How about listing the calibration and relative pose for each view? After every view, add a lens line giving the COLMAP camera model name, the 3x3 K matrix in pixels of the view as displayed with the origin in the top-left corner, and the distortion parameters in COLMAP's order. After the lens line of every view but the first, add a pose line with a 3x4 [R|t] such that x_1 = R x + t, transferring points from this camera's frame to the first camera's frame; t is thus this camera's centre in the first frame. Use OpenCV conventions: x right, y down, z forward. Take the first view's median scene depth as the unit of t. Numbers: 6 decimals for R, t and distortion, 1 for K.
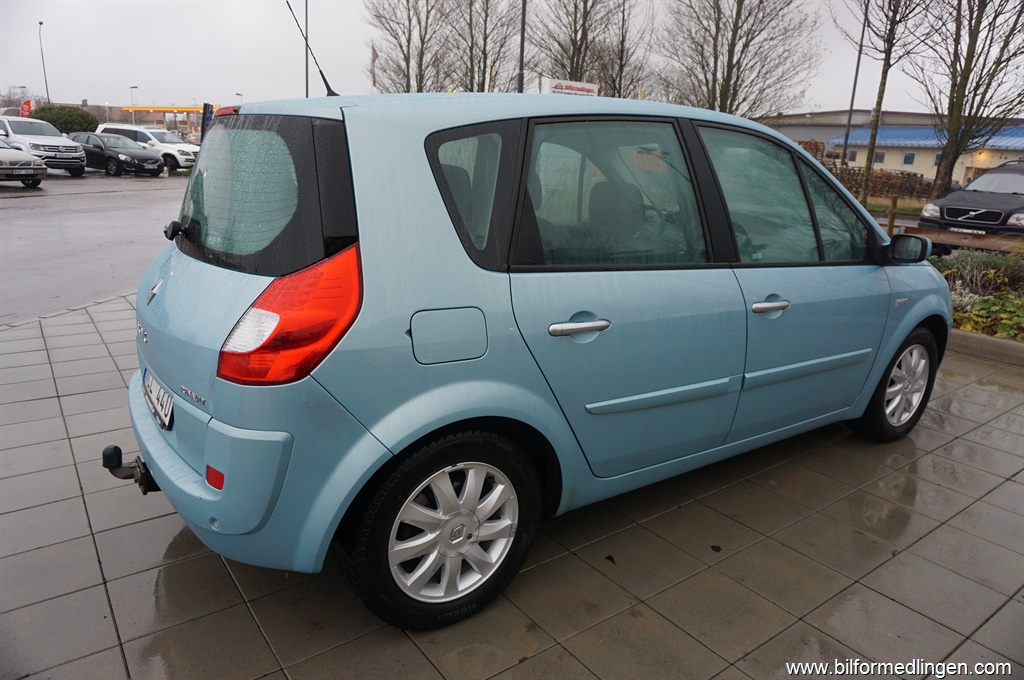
lens RADIAL K [[684.0, 0, 513.9], [0, 684.0, 337.8], [0, 0, 1]] dist [-0.039494, 0.021245]
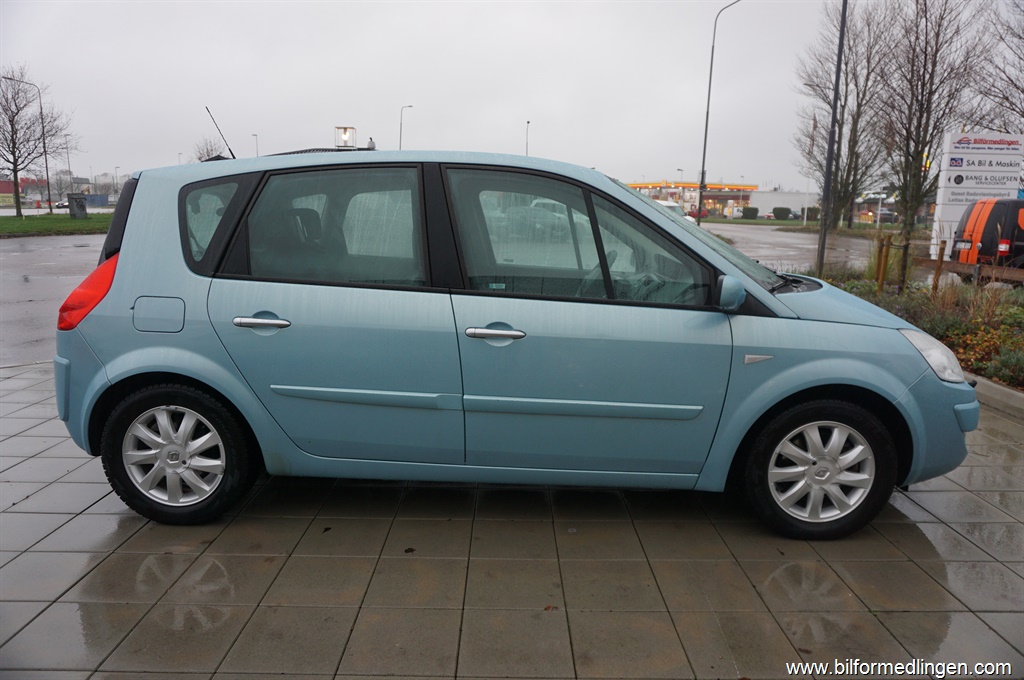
lens RADIAL K [[684.0, 0, 513.9], [0, 684.0, 337.8], [0, 0, 1]] dist [-0.039494, 0.021245]
pose [[0.806731, 0.083433, -0.585000, 1.033447], [-0.141831, 0.988383, -0.054625, 0.012733], [0.573646, 0.127039, 0.809192, 0.179390]]
